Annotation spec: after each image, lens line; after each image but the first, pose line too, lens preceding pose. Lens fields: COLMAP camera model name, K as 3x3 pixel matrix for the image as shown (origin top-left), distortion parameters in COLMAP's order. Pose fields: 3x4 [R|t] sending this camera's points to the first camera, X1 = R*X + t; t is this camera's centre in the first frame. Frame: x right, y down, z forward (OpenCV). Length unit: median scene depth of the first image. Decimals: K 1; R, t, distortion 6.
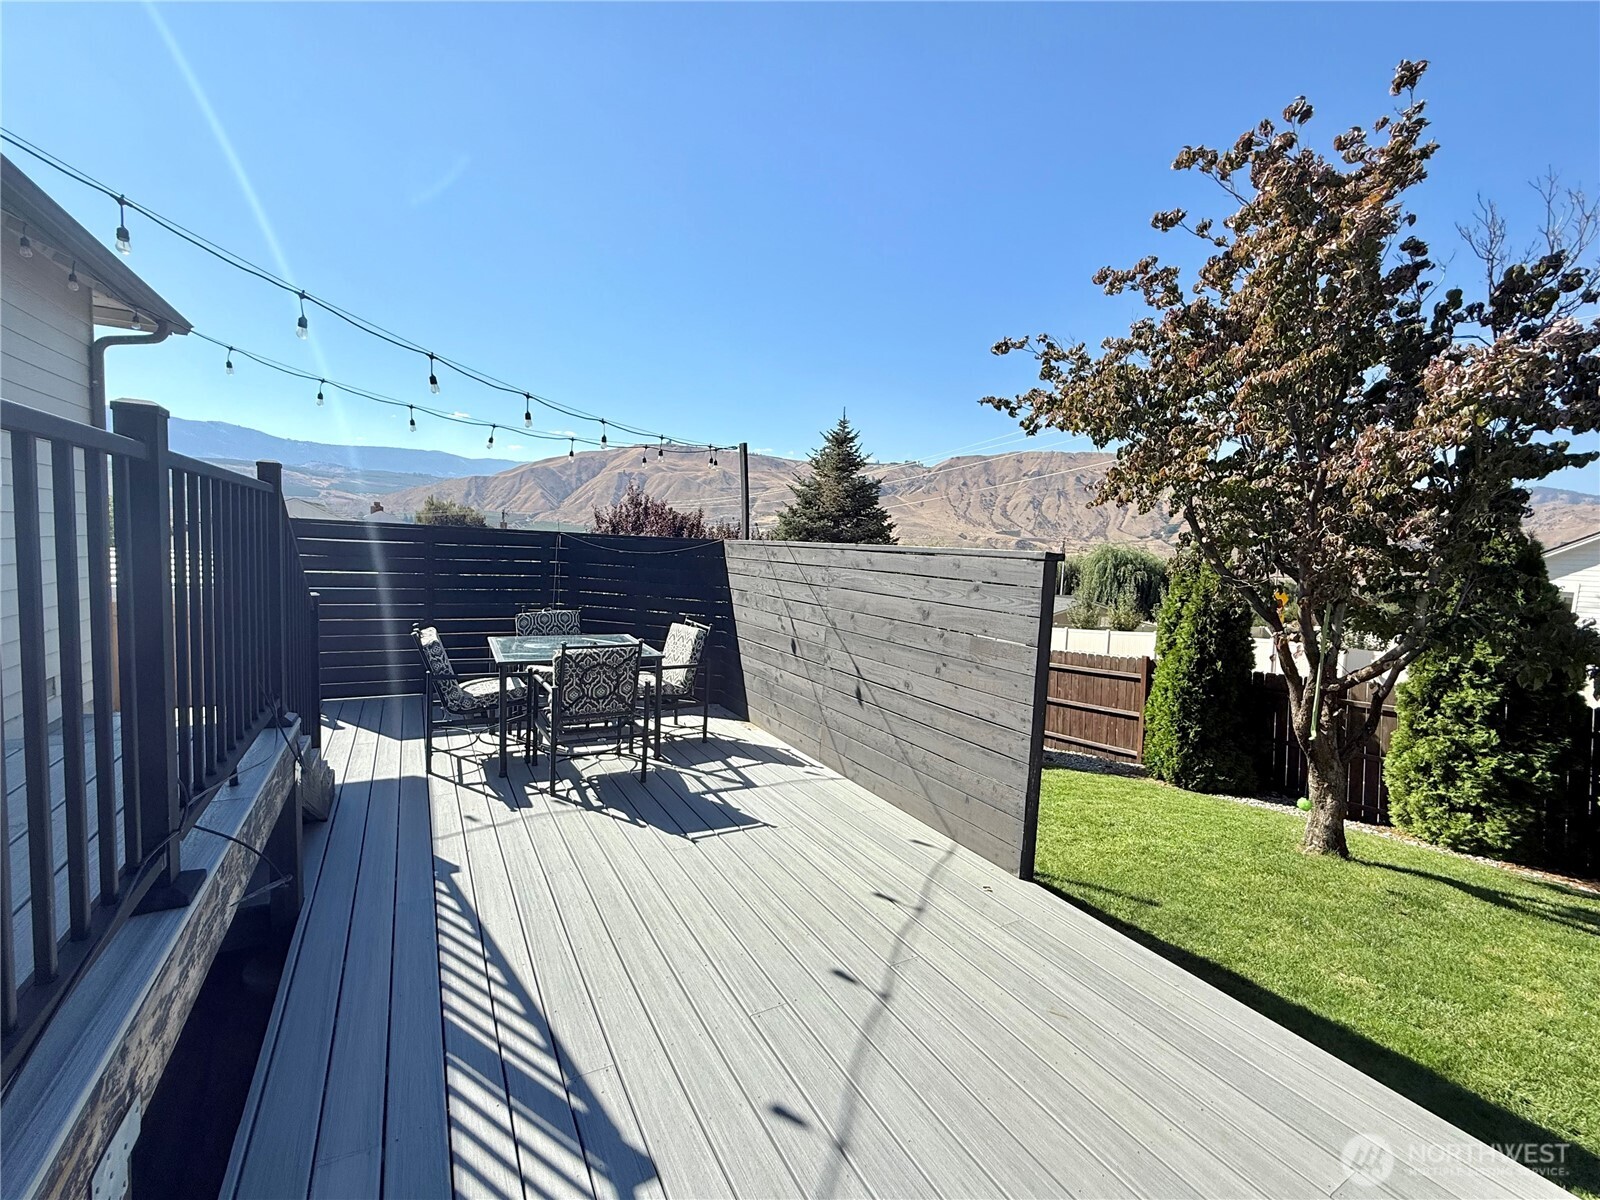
lens RADIAL K [[669.5, 0, 801.6], [0, 669.5, 599.6], [0, 0, 1]] dist [0.001108, 0.000505]
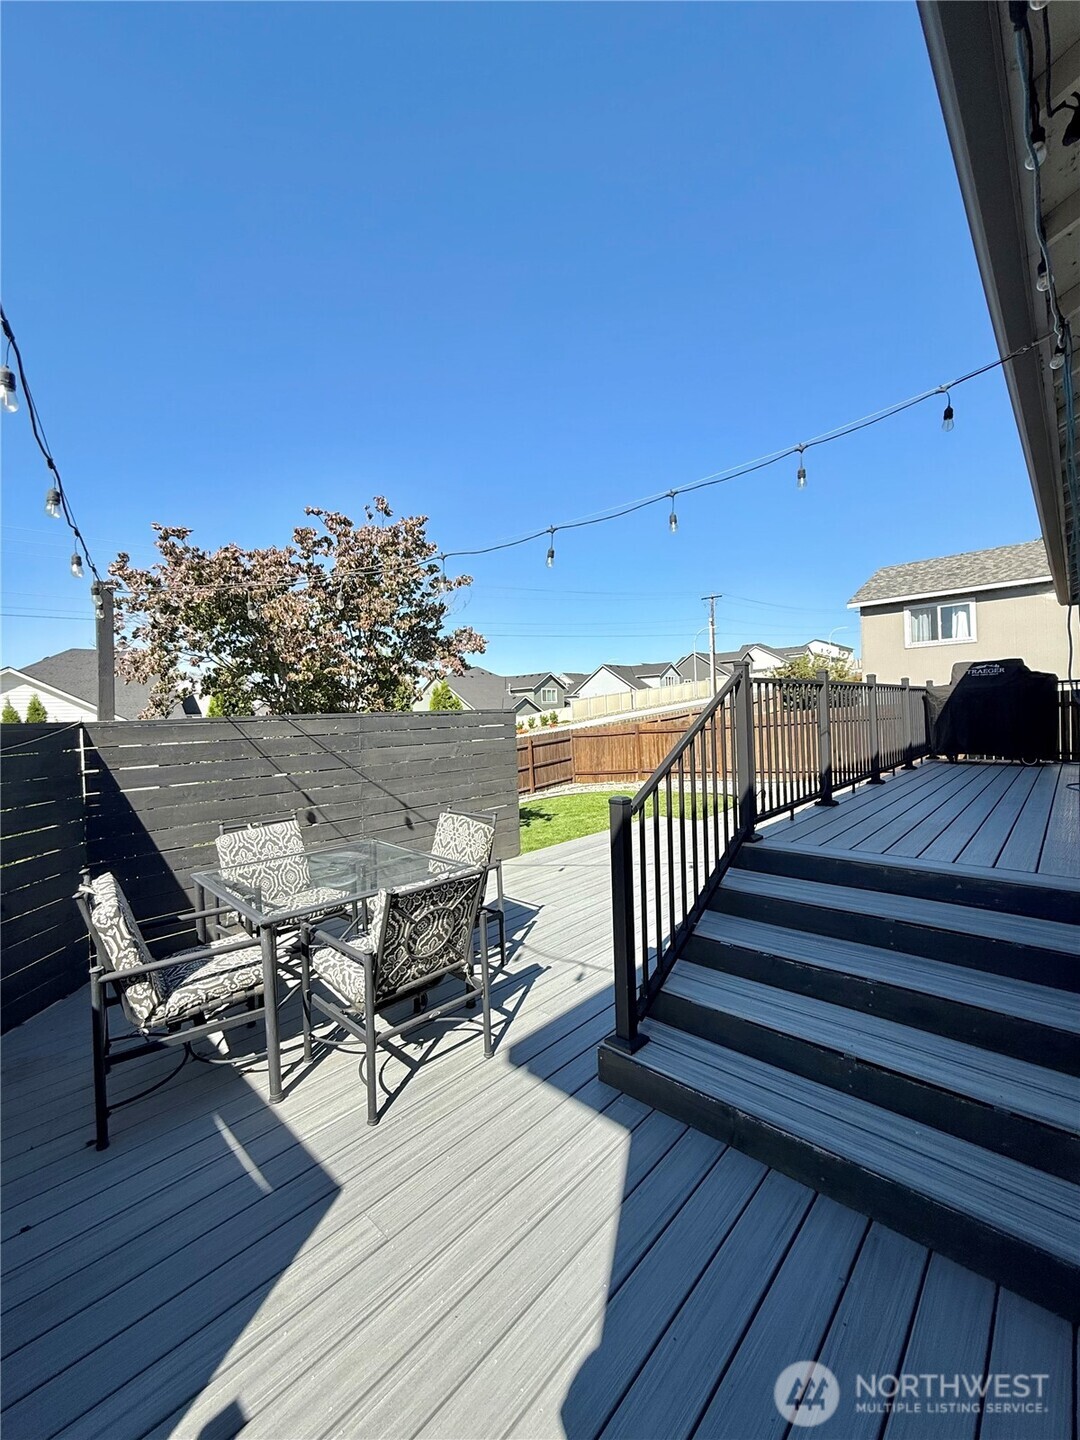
lens RADIAL K [[571.2, 0, 541.9], [0, 571.2, 714.6], [0, 0, 1]] dist [0.000961, -0.000273]
pose [[-0.284916, -0.041160, 0.957668, -0.785017], [0.102105, 0.992090, 0.073017, -0.090995], [-0.953099, 0.118587, -0.278460, 0.748691]]
